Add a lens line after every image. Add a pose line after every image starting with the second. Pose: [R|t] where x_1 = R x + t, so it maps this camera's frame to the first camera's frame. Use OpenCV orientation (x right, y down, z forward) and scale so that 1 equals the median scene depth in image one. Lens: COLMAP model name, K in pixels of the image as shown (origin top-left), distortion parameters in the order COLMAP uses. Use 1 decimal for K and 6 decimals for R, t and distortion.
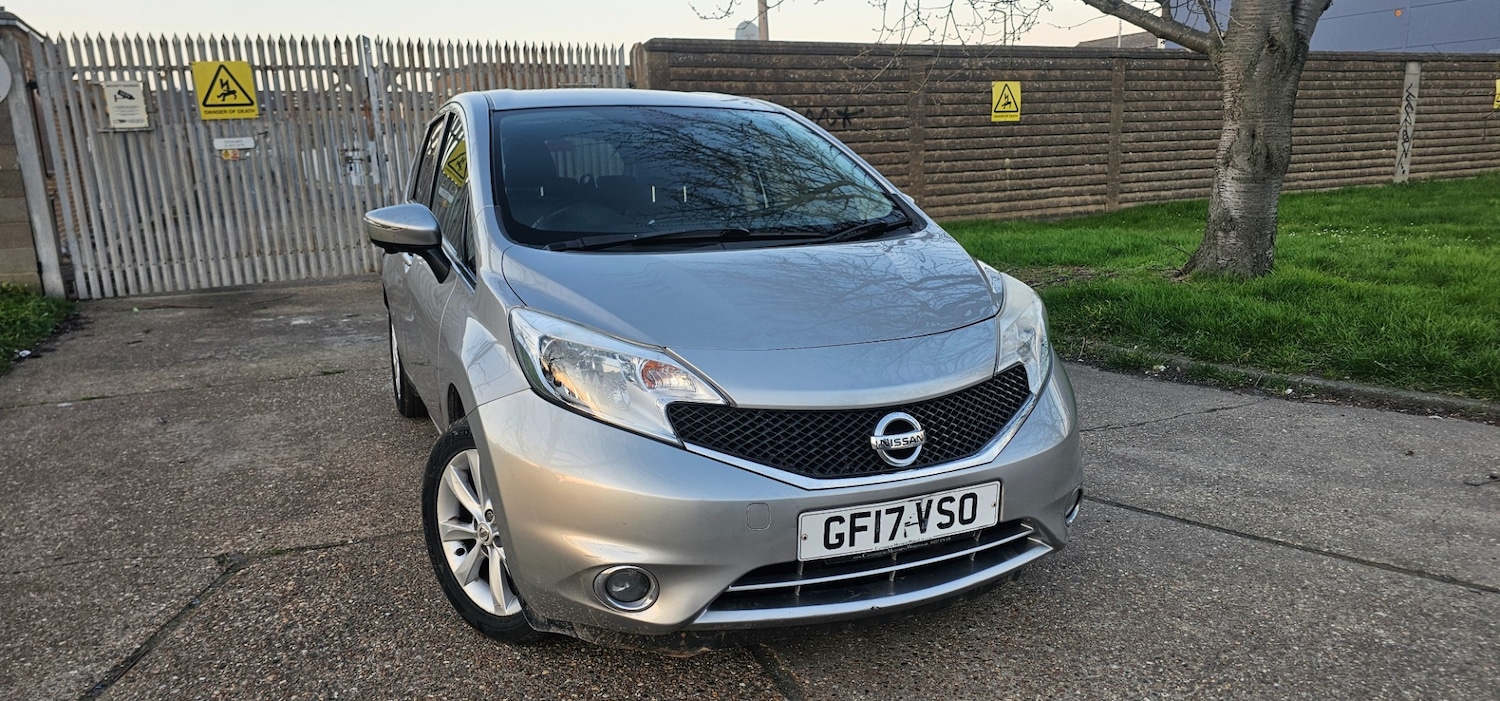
lens RADIAL K [[1005.5, 0, 762.7], [0, 1005.5, 356.3], [0, 0, 1]] dist [0.075651, -0.060864]
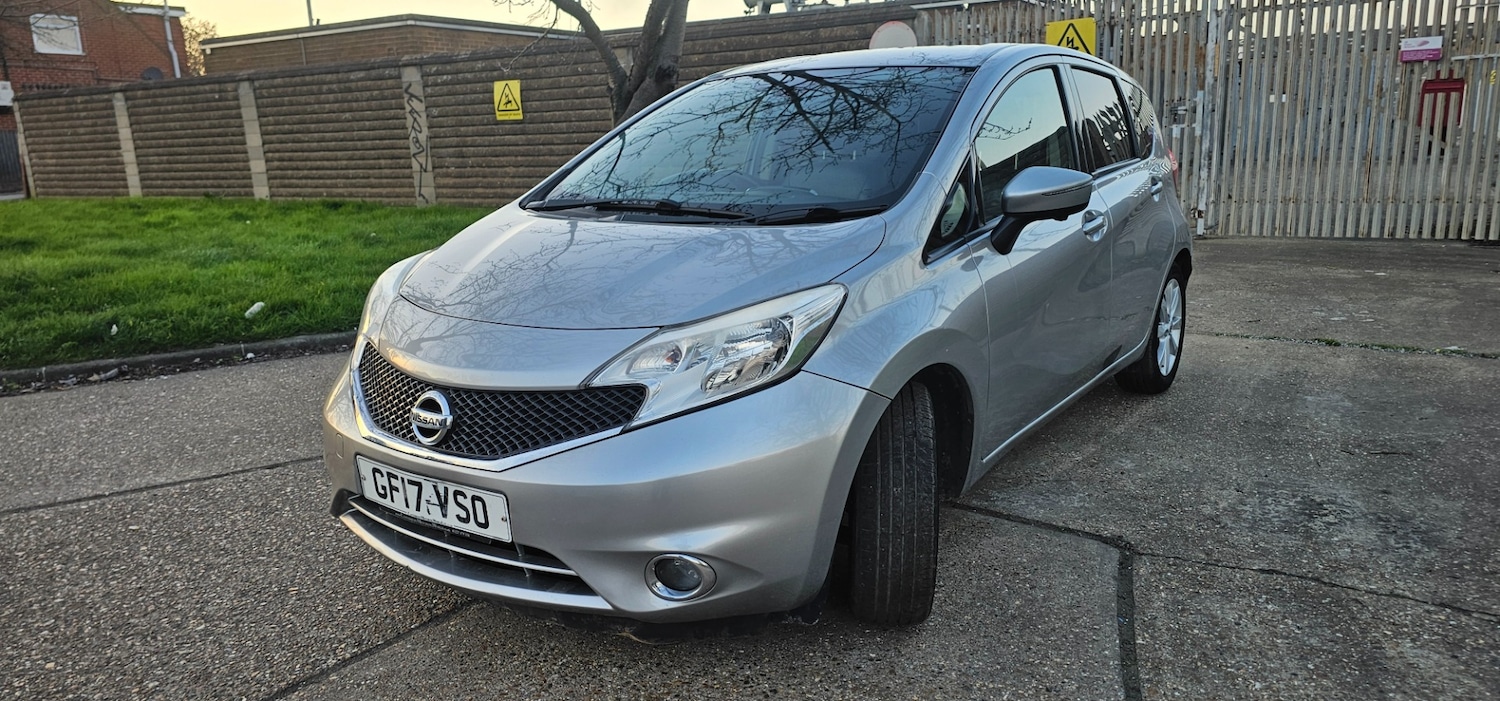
lens RADIAL K [[1016.7, 0, 762.8], [0, 1016.7, 349.8], [0, 0, 1]] dist [0.063465, -0.069198]
pose [[0.527139, 0.191720, -0.827869, 0.270418], [-0.154113, 0.979631, 0.128735, -0.039454], [0.835687, 0.059724, 0.545948, 0.168988]]
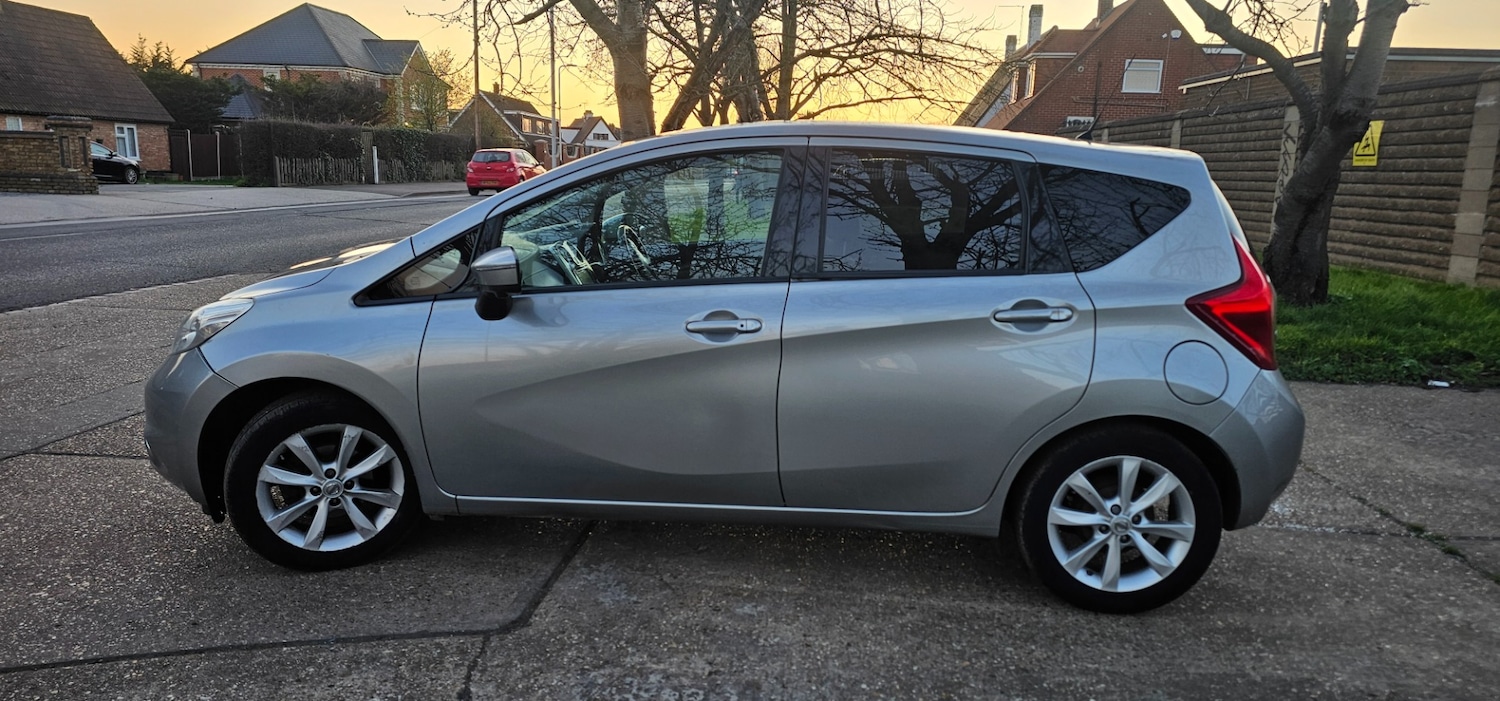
lens RADIAL K [[1005.5, 0, 762.7], [0, 1005.5, 356.3], [0, 0, 1]] dist [0.075651, -0.060864]
pose [[-0.473794, 0.183536, -0.861298, 0.296650], [-0.186419, 0.934973, 0.301783, -0.146616], [0.860679, 0.303545, -0.408770, 0.616060]]
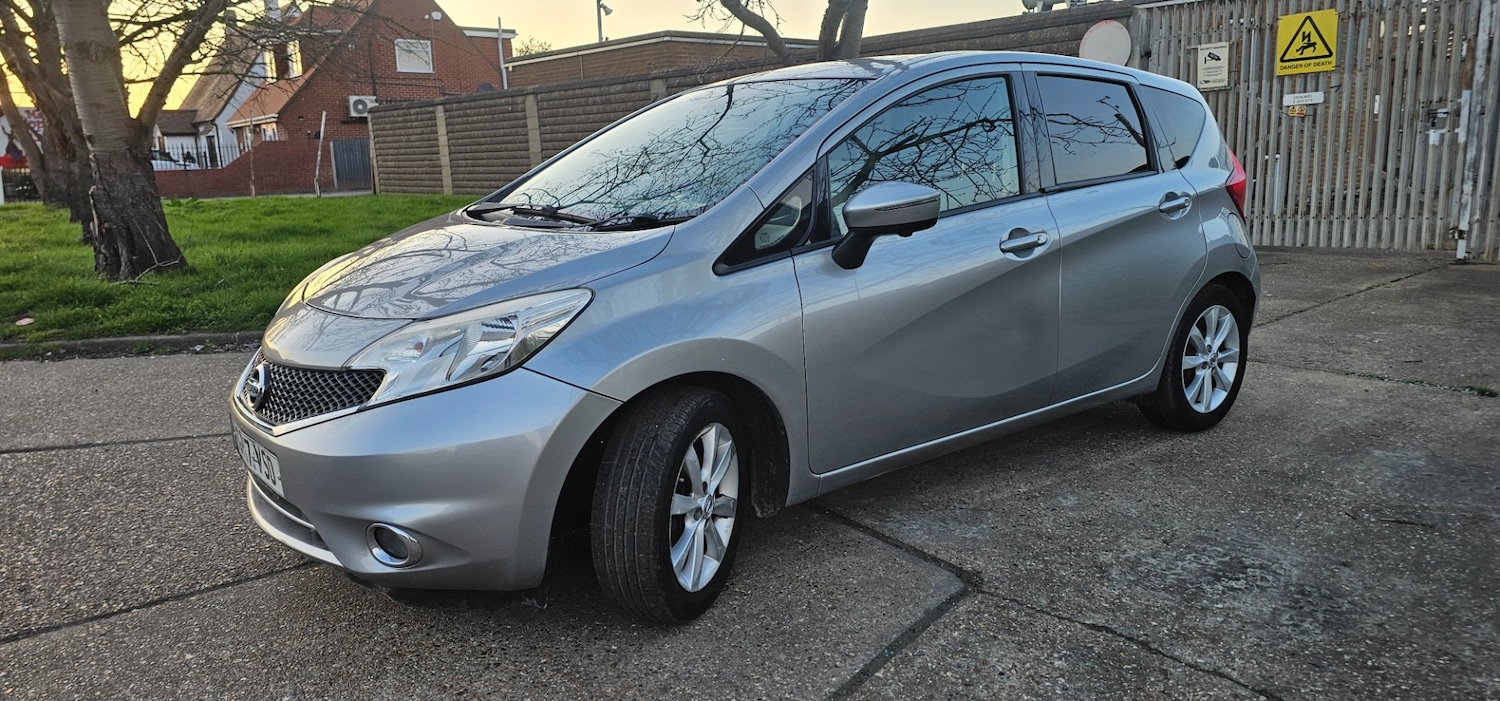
lens RADIAL K [[1013.8, 0, 742.4], [0, 1013.8, 336.8], [0, 0, 1]] dist [0.070649, -0.069174]
pose [[0.240048, 0.201370, -0.949646, 0.332235], [-0.170598, 0.971775, 0.162940, -0.063475], [0.955653, 0.122894, 0.267626, 0.287335]]
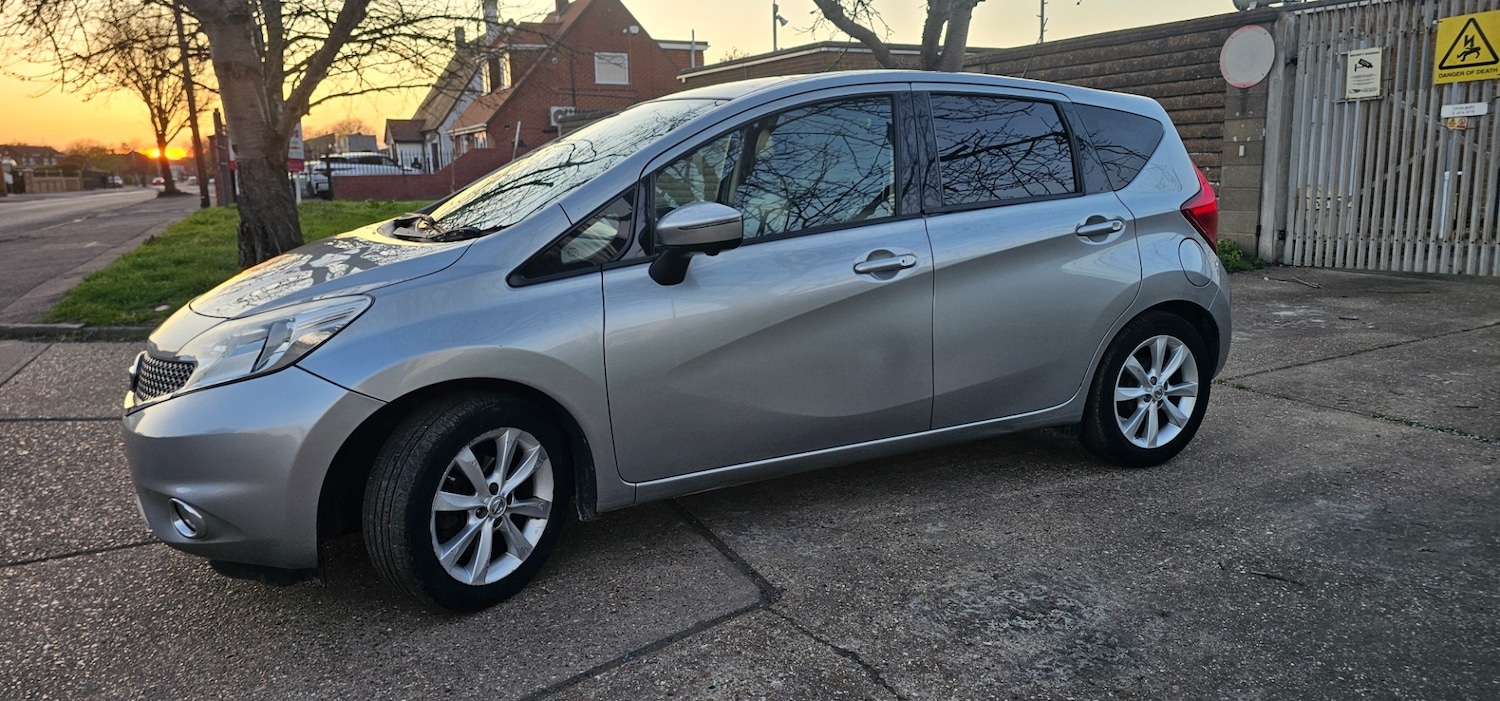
lens RADIAL K [[1015.7, 0, 759.6], [0, 1015.7, 341.1], [0, 0, 1]] dist [0.062045, -0.051644]
pose [[0.051033, 0.204216, -0.977595, 0.358450], [-0.178070, 0.965045, 0.192299, -0.087855], [0.982694, 0.164266, 0.085614, 0.400749]]
